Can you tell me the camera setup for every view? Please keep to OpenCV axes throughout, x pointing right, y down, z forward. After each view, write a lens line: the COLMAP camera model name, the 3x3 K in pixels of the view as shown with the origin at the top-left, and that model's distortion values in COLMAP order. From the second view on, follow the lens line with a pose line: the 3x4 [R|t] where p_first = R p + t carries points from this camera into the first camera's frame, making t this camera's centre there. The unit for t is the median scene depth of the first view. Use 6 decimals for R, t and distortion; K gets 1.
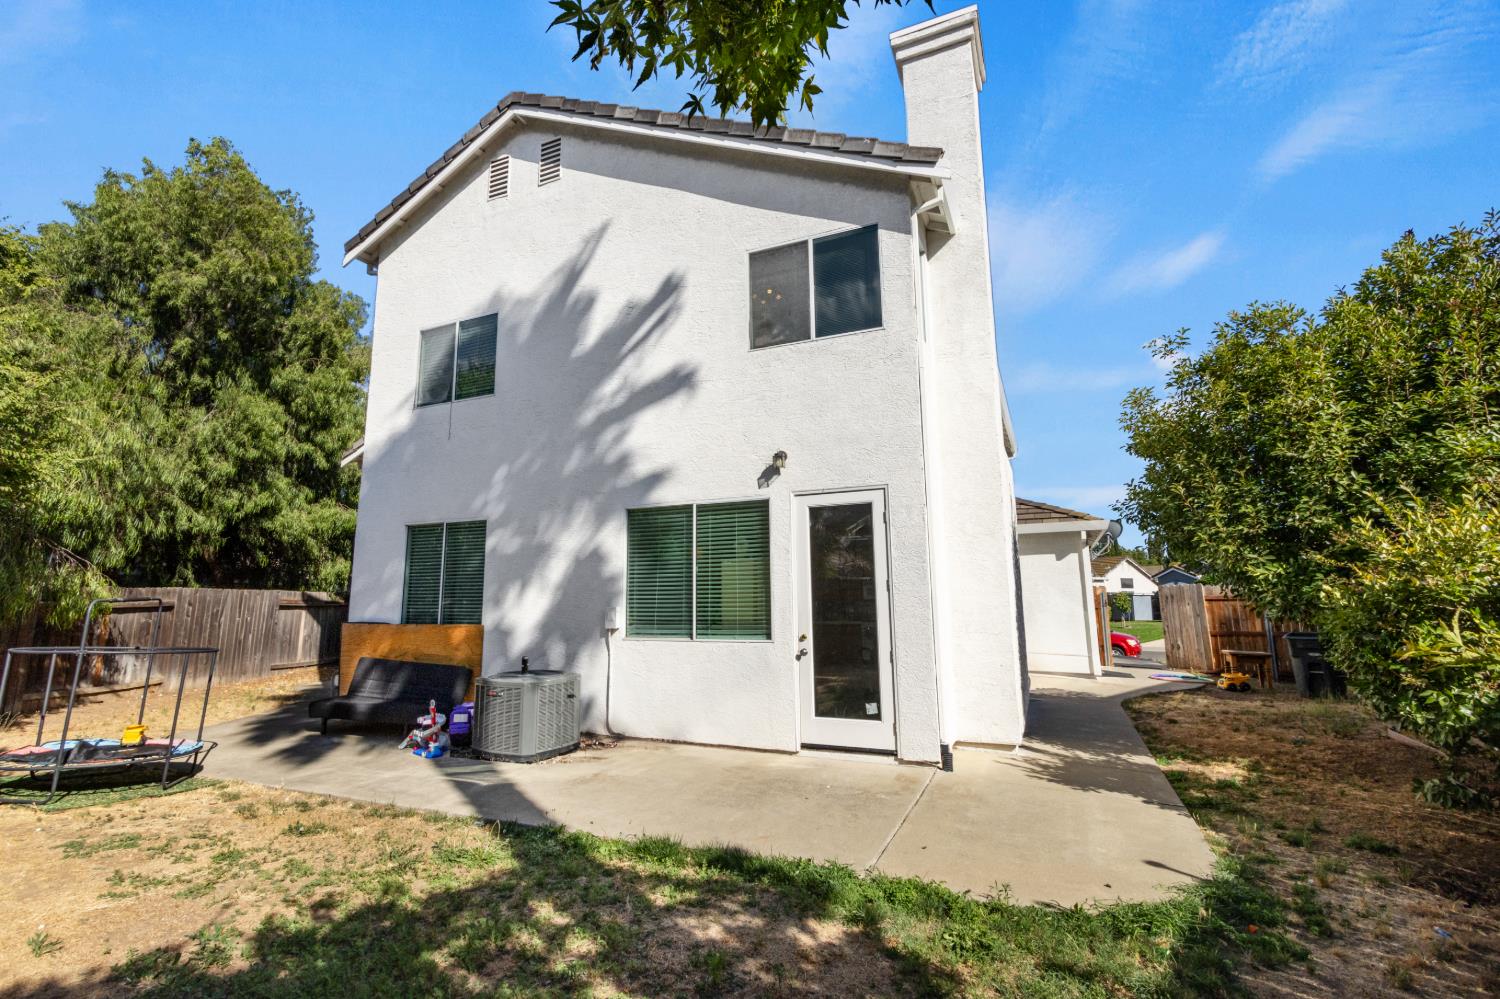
lens RADIAL K [[691.6, 0, 741.7], [0, 691.6, 492.0], [0, 0, 1]] dist [0.007010, -0.001101]
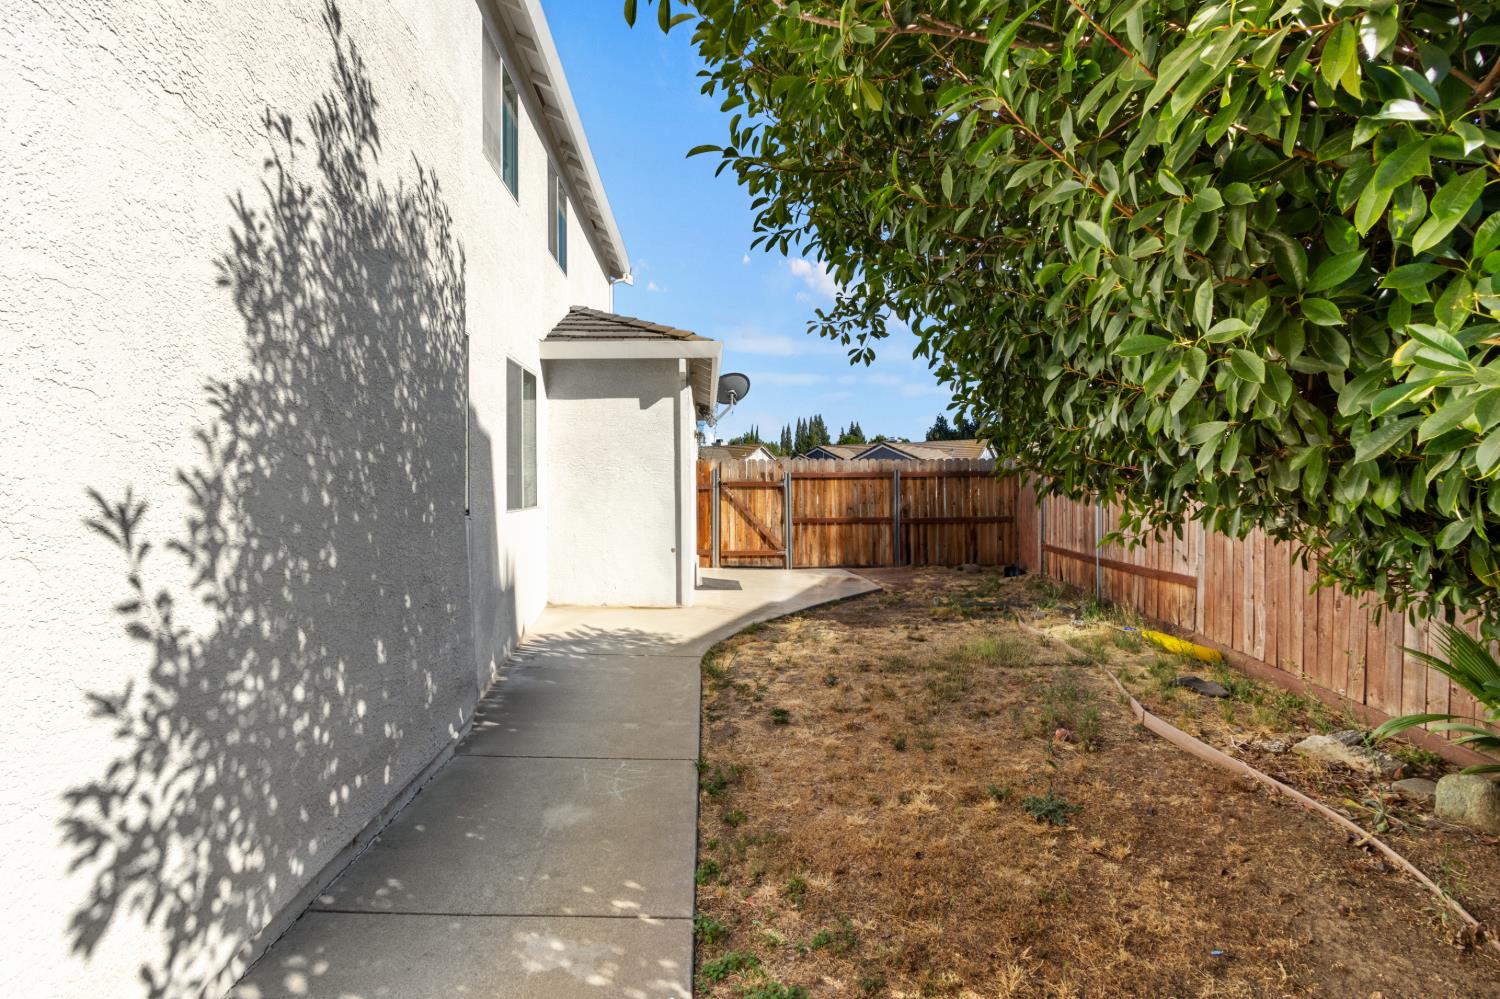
lens RADIAL K [[691.6, 0, 750.1], [0, 691.6, 498.0], [0, 0, 1]] dist [0.007010, -0.001101]
pose [[0.884059, -0.003384, 0.467363, 0.258572], [-0.076708, 0.985363, 0.152236, 0.077233], [-0.461038, -0.170436, 0.870859, 0.421426]]
